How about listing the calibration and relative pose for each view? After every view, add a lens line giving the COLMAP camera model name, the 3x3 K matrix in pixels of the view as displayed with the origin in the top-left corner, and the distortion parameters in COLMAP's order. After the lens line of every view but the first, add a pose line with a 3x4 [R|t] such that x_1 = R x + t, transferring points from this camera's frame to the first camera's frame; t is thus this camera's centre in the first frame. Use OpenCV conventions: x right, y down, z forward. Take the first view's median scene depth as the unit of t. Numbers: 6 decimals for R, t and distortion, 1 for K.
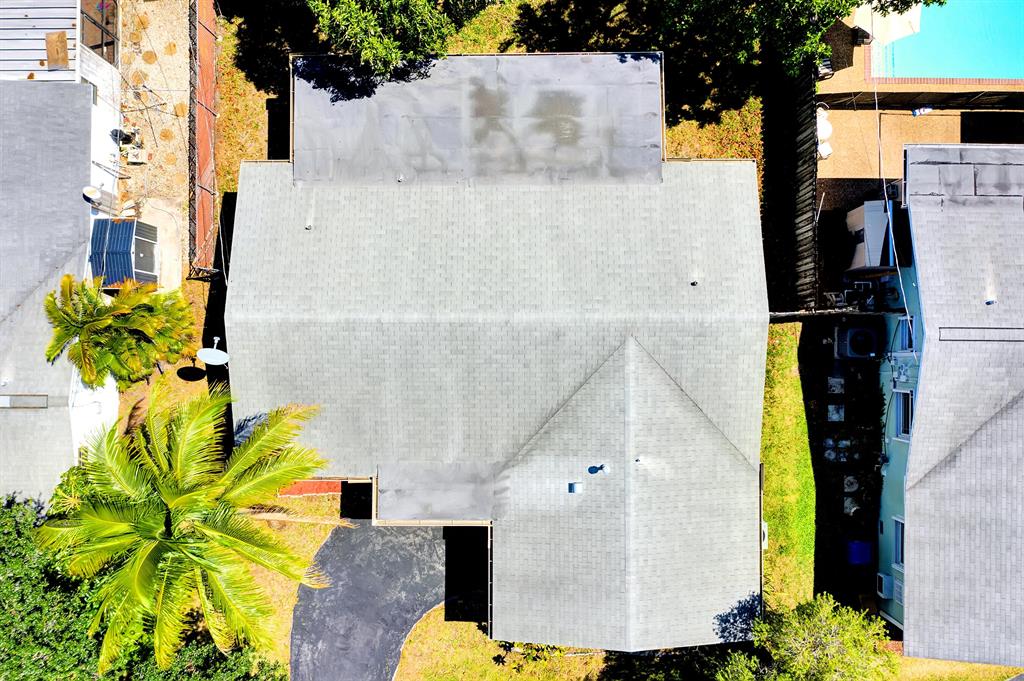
lens RADIAL K [[799.2, 0, 517.3], [0, 799.2, 339.9], [0, 0, 1]] dist [-0.004273, 0.059893]
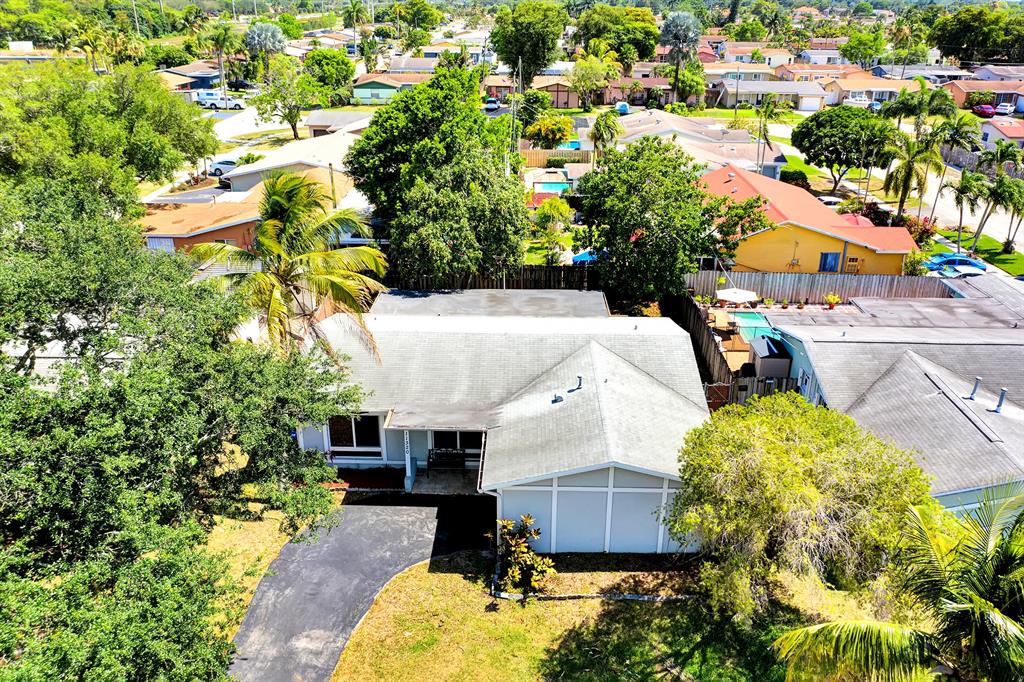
lens RADIAL K [[799.2, 0, 517.3], [0, 799.2, 340.4], [0, 0, 1]] dist [-0.004273, 0.059893]
pose [[0.999739, 0.020437, -0.010174, 0.021367], [-0.017633, 0.408192, -0.912726, 1.223093], [-0.014501, 0.912667, 0.408446, 0.404813]]
